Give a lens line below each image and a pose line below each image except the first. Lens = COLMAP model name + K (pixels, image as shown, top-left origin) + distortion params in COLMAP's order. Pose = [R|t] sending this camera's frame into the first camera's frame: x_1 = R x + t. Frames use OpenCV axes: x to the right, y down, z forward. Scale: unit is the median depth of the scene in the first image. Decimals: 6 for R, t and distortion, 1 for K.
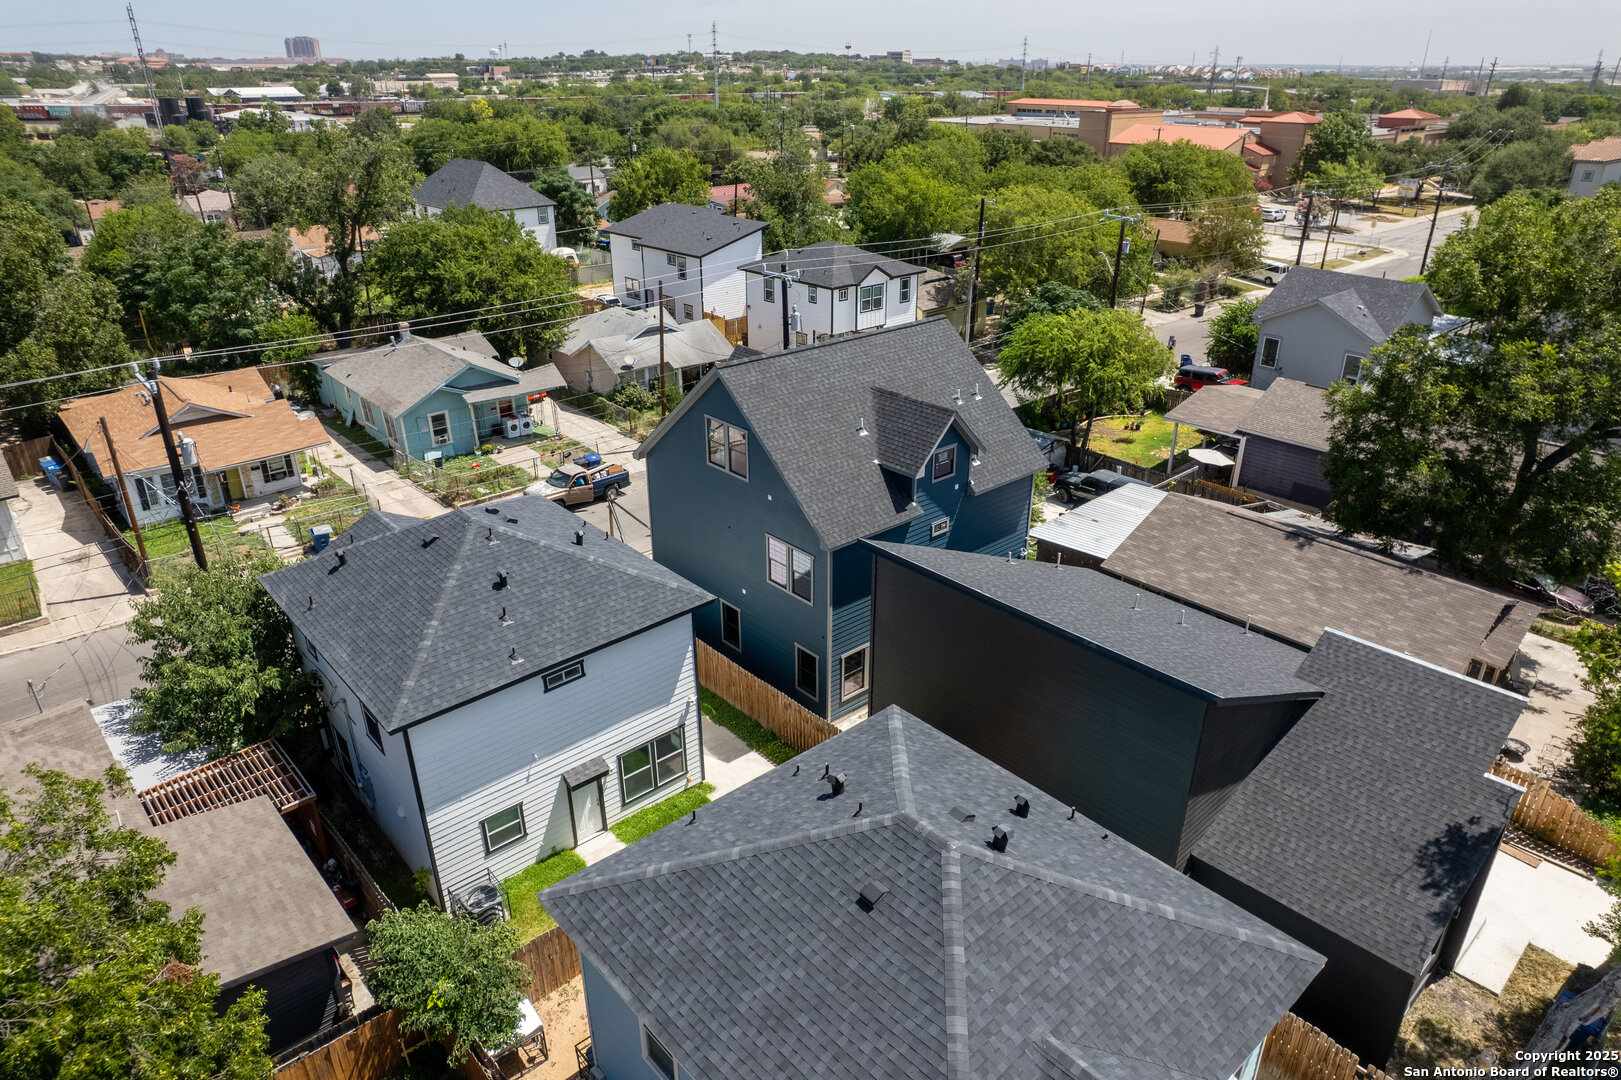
lens RADIAL K [[1030.1, 0, 810.5], [0, 1030.1, 540.0], [0, 0, 1]] dist [-0.072918, 0.062924]
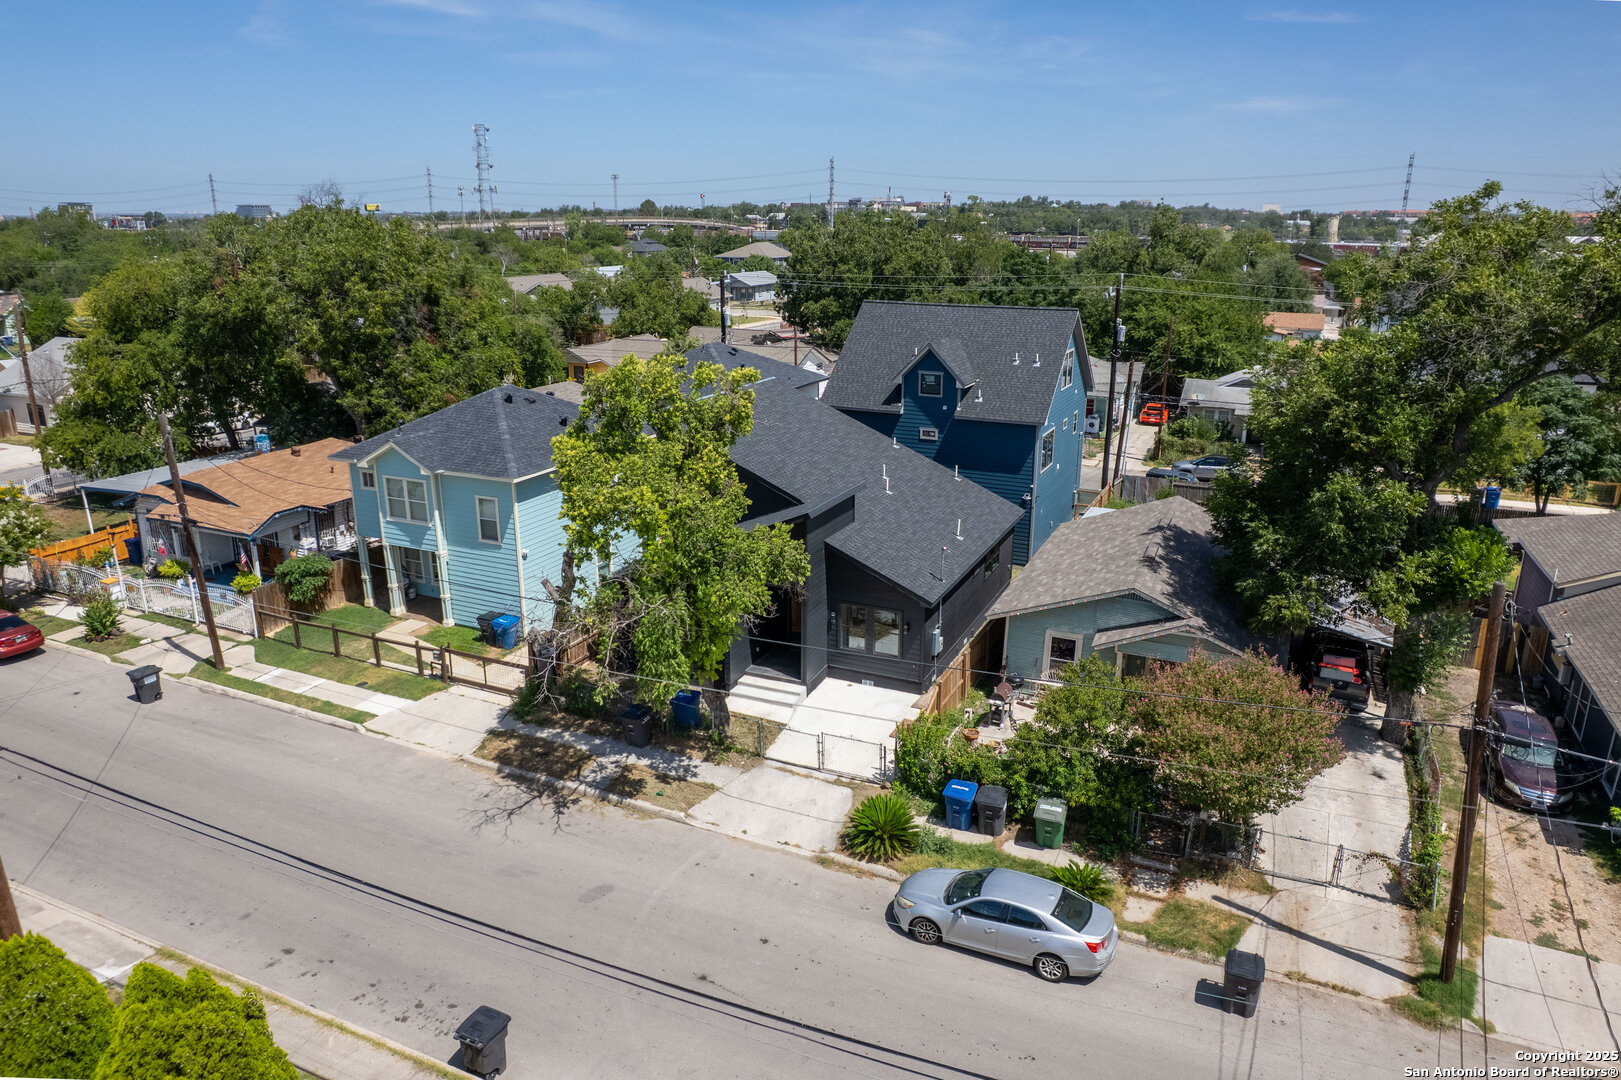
lens RADIAL K [[1064.0, 0, 810.5], [0, 1064.0, 540.0], [0, 0, 1]] dist [-0.042372, 0.000556]
pose [[0.397323, 0.266700, -0.878069, 0.665868], [-0.390784, 0.914917, 0.101064, 0.017489], [0.830314, 0.302981, 0.467740, 0.125863]]
